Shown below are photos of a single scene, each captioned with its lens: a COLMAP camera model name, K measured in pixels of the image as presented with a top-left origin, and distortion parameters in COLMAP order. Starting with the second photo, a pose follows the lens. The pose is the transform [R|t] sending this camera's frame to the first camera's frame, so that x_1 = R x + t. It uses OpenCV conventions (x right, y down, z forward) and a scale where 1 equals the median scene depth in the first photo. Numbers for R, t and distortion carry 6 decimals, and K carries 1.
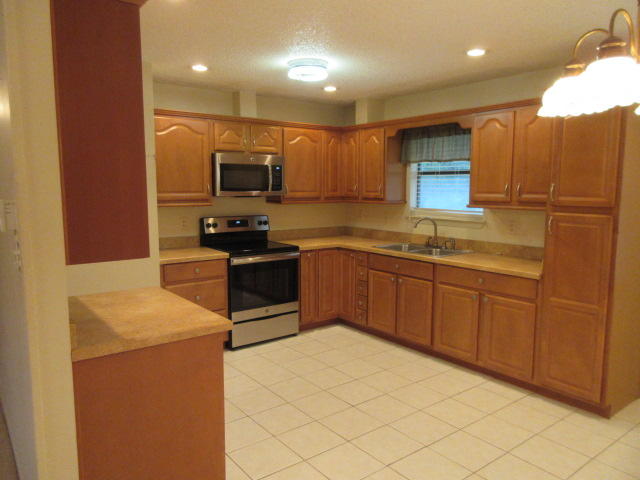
lens RADIAL K [[475.3, 0, 320.5], [0, 475.3, 237.9], [0, 0, 1]] dist [0.003552, -0.002429]
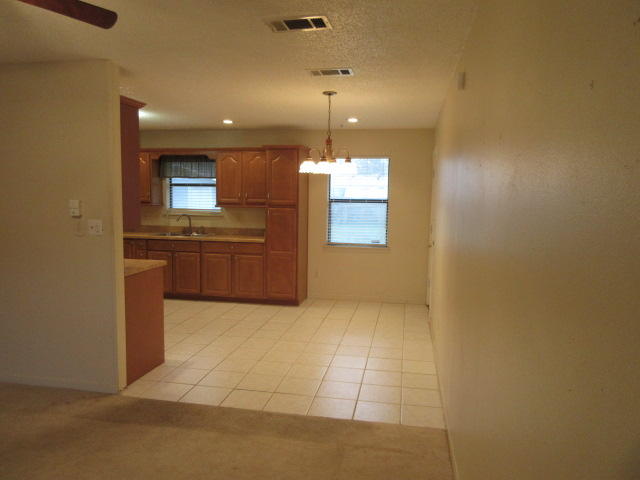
lens RADIAL K [[475.3, 0, 319.4], [0, 475.3, 239.9], [0, 0, 1]] dist [0.003552, -0.002429]
pose [[0.745925, -0.053673, 0.663864, -0.505973], [0.060087, 0.998106, 0.013182, 0.048745], [-0.663314, 0.030057, 0.747738, -0.459150]]
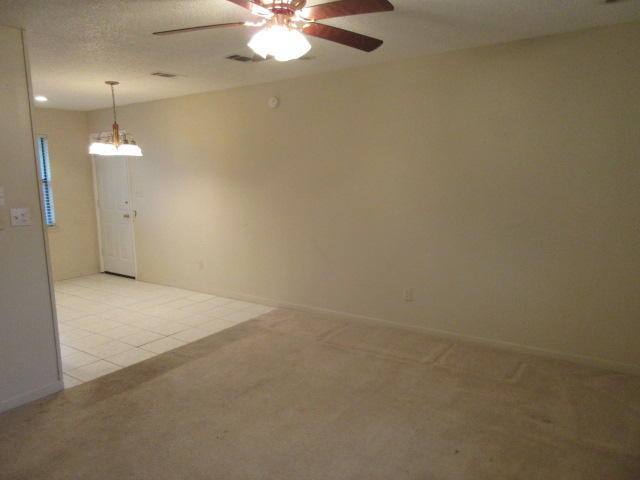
lens RADIAL K [[475.3, 0, 315.9], [0, 475.3, 241.2], [0, 0, 1]] dist [0.003552, -0.002429]
pose [[-0.284089, -0.138732, 0.948708, -1.062726], [0.132211, 0.974356, 0.182073, -0.020492], [-0.949639, 0.177155, -0.258462, 0.161818]]
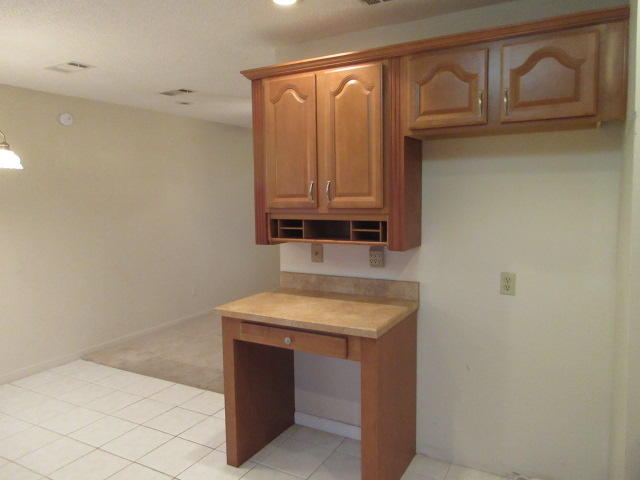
lens RADIAL K [[475.3, 0, 323.0], [0, 475.3, 242.1], [0, 0, 1]] dist [0.003552, -0.002429]
pose [[-0.912304, 0.048135, -0.406675, 0.025236], [-0.036977, 0.979329, 0.198867, -0.117976], [0.407841, 0.196465, -0.891665, 1.057859]]
